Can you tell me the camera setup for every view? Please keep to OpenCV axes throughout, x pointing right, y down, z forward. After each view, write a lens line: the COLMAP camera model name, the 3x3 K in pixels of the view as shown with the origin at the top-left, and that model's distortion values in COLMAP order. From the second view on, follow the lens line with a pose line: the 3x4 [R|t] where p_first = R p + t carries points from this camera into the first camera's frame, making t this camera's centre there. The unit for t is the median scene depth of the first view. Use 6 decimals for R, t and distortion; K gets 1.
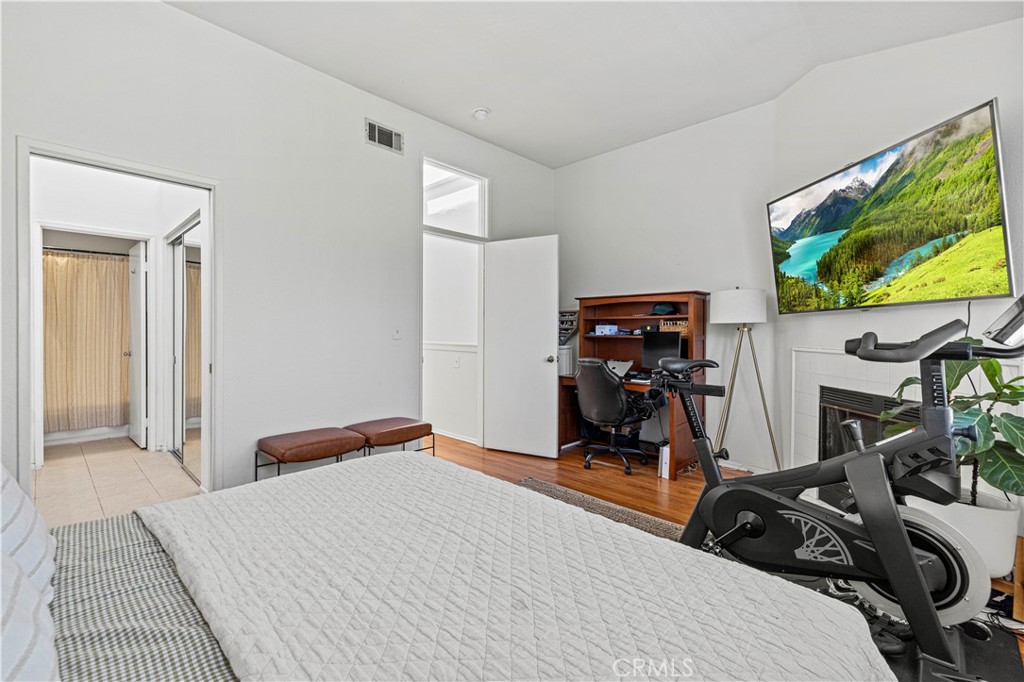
lens RADIAL K [[447.3, 0, 512.0], [0, 447.3, 341.0], [0, 0, 1]] dist [0.016730, 0.000046]
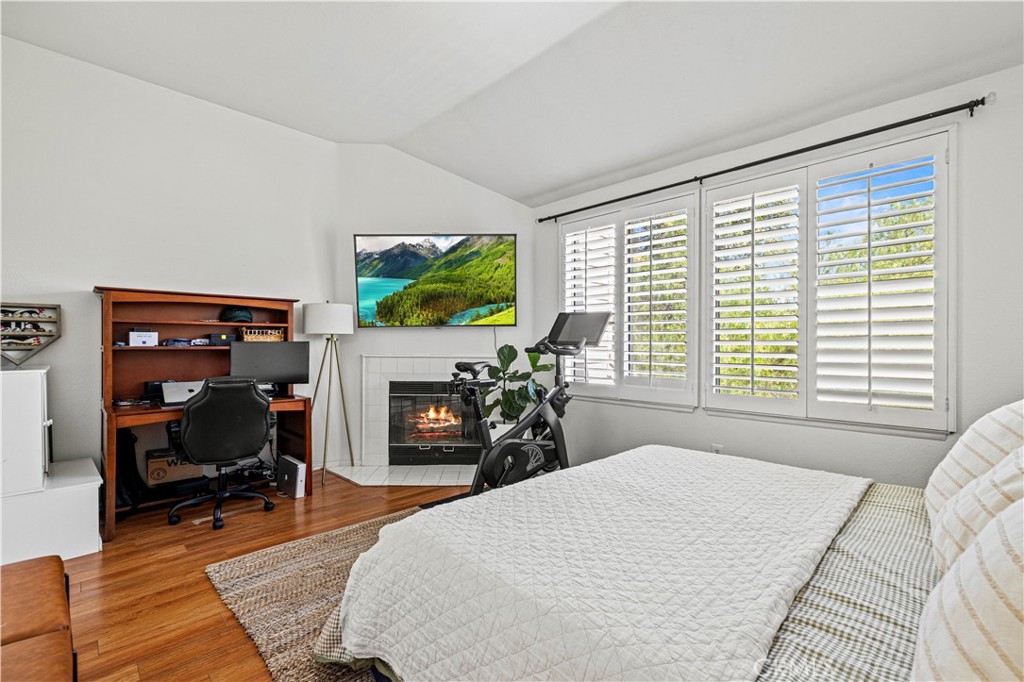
lens RADIAL K [[447.3, 0, 512.0], [0, 447.3, 341.0], [0, 0, 1]] dist [0.016730, 0.000046]
pose [[0.035502, -0.002184, 0.999367, -0.567052], [0.016077, 0.999869, 0.001614, -0.016318], [-0.999240, 0.016010, 0.035533, 0.500472]]
